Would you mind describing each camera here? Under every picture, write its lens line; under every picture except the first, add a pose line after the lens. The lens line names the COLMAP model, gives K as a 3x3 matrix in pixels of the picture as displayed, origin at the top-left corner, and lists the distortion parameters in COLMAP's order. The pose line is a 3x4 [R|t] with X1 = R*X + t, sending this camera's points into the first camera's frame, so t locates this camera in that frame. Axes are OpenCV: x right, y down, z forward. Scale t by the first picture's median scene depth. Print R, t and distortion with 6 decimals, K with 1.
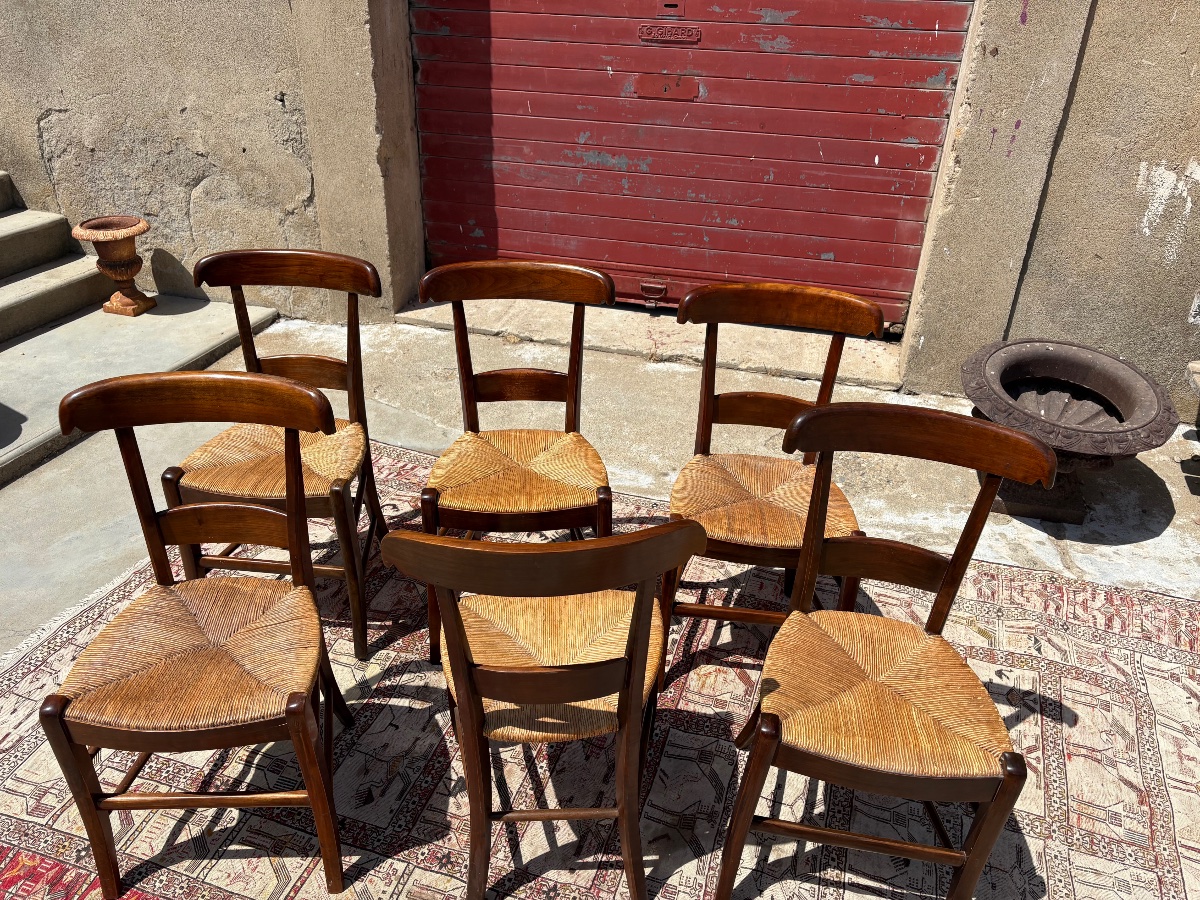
lens RADIAL K [[921.0, 0, 610.4], [0, 921.0, 450.5], [0, 0, 1]] dist [0.022897, -0.009896]
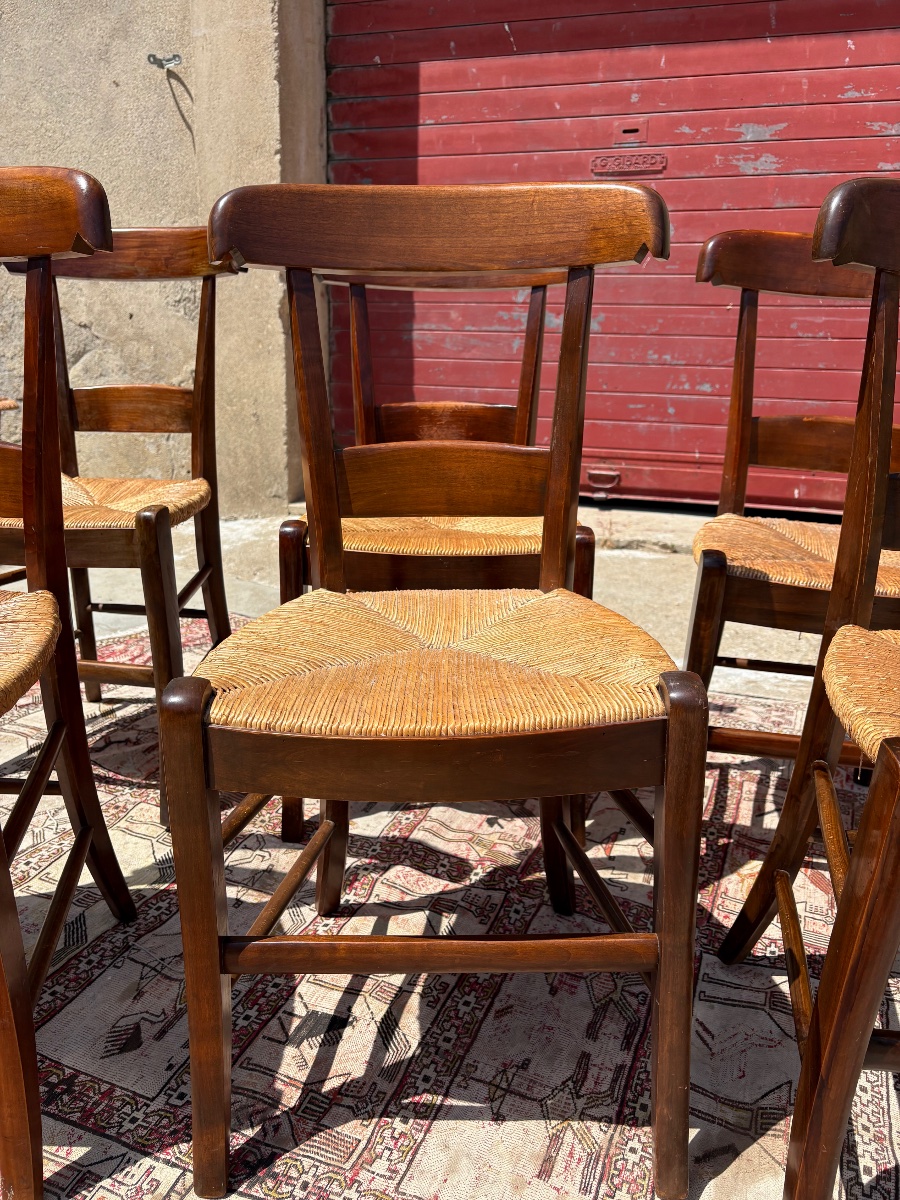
lens RADIAL K [[921.6, 0, 454.1], [0, 921.6, 613.7], [0, 0, 1]] dist [0.010546, -0.001155]
pose [[0.997286, 0.015936, -0.071876, -0.029458], [-0.031449, 0.974949, -0.220194, 0.150316], [0.066567, 0.221857, 0.972804, 0.273196]]
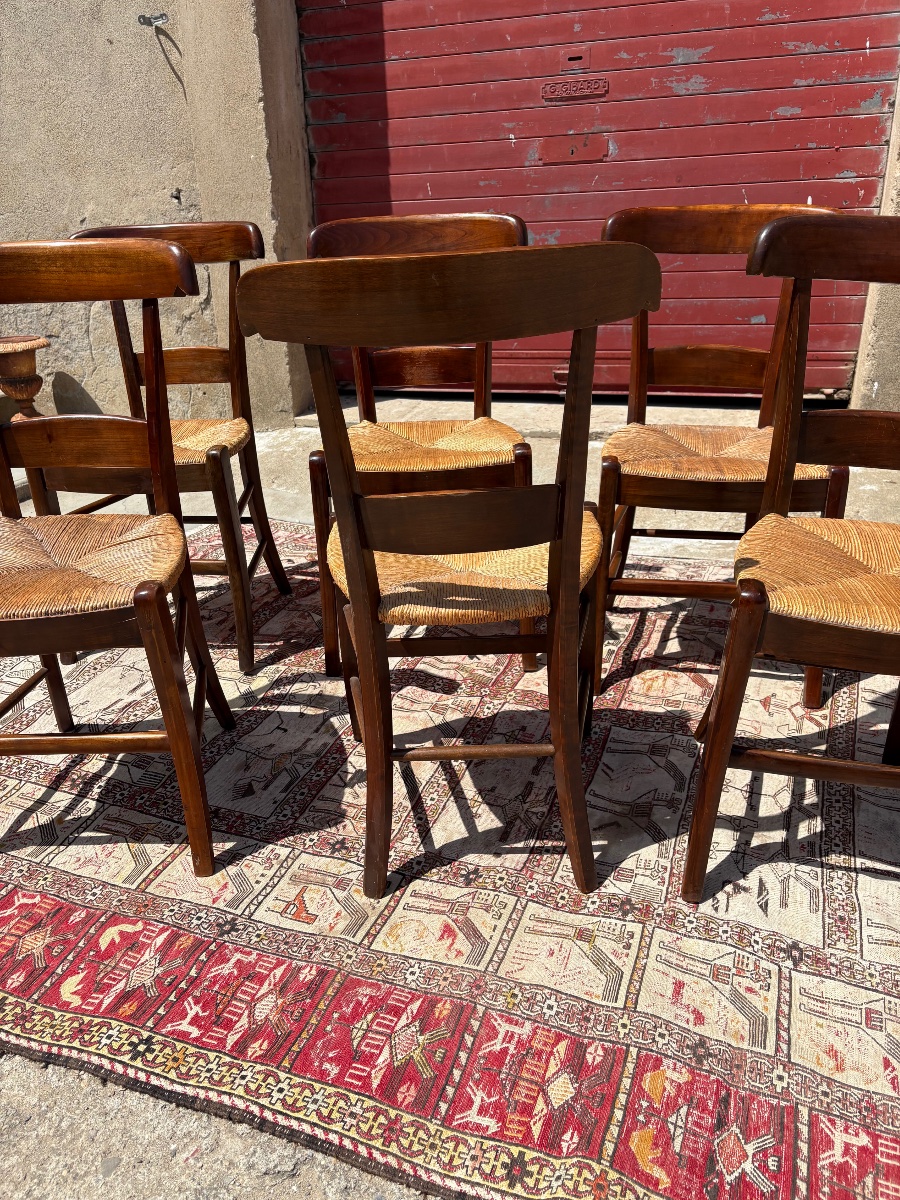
lens RADIAL K [[919.0, 0, 442.6], [0, 919.0, 612.1], [0, 0, 1]] dist [0.021751, -0.009345]
pose [[0.995684, -0.033979, -0.086368, -0.007192], [0.025298, 0.994697, -0.099691, 0.180891], [0.089297, 0.097076, 0.991263, 0.109564]]
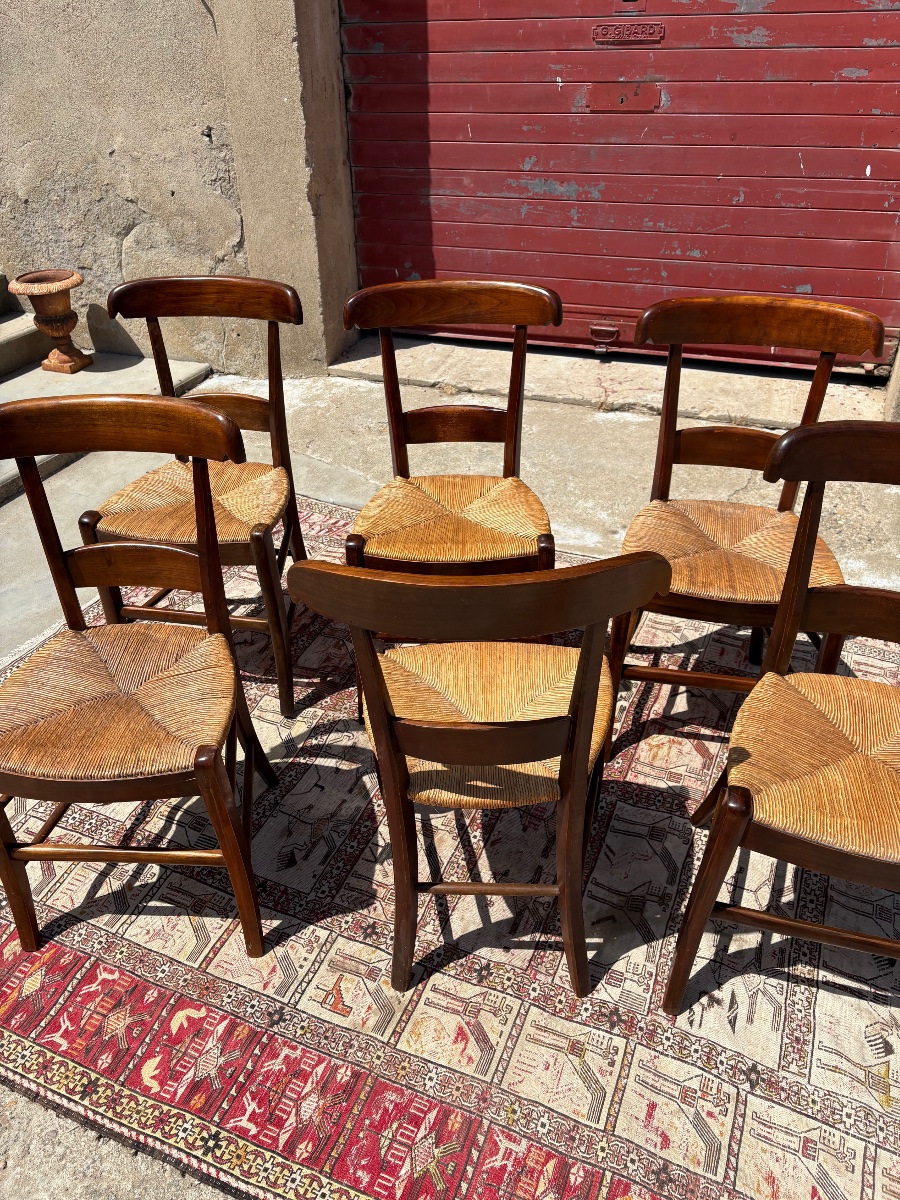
lens RADIAL K [[912.8, 0, 441.3], [0, 912.8, 603.0], [0, 0, 1]] dist [0.034534, -0.040496]
pose [[0.992727, 0.013254, -0.119658, -0.000996], [-0.003554, 0.996715, 0.080915, 0.022772], [0.120337, -0.079901, 0.989512, 0.069271]]
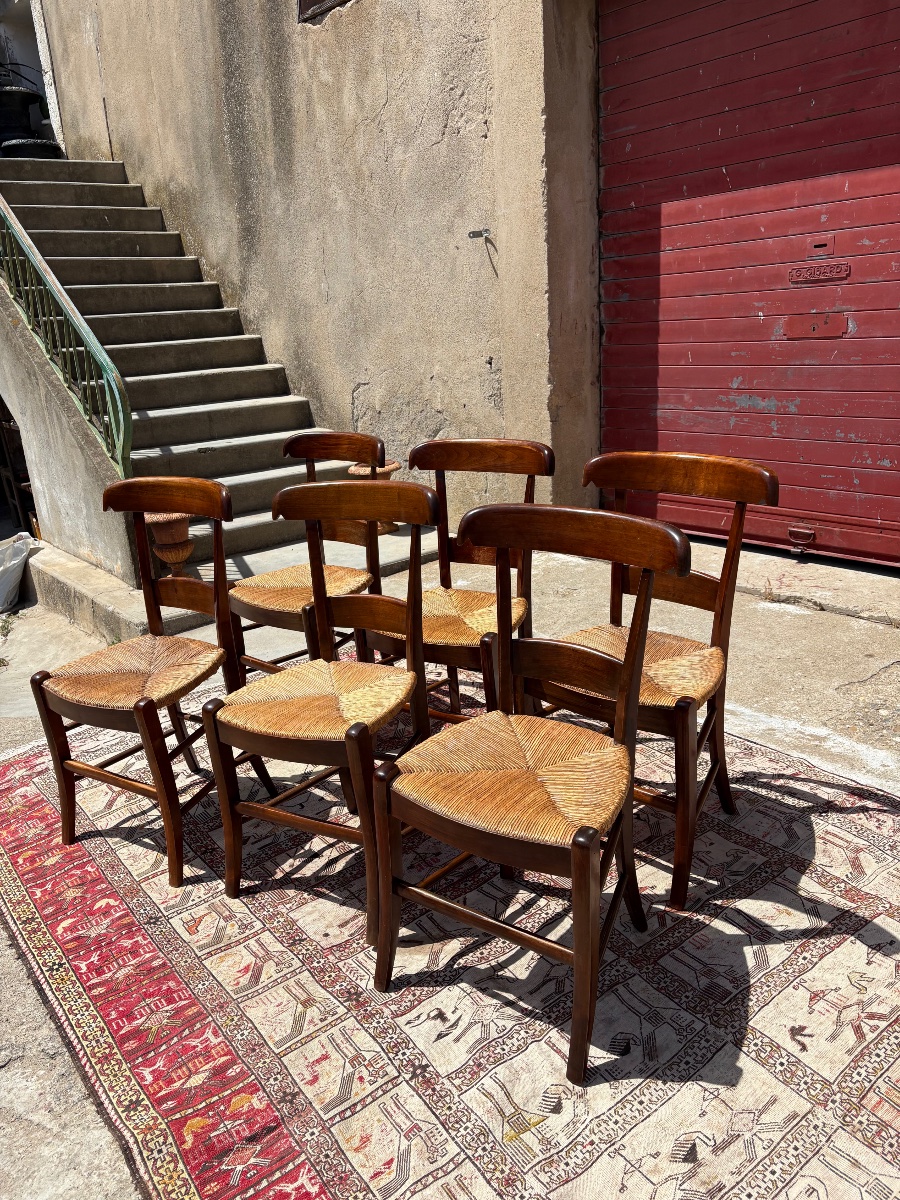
lens RADIAL K [[925.3, 0, 445.3], [0, 925.3, 604.6], [0, 0, 1]] dist [0.003594, 0.043078]
pose [[0.808388, 0.098369, -0.580372, 0.373066], [-0.204355, 0.971517, -0.119975, 0.098784], [0.552040, 0.215588, 0.805465, 0.060739]]
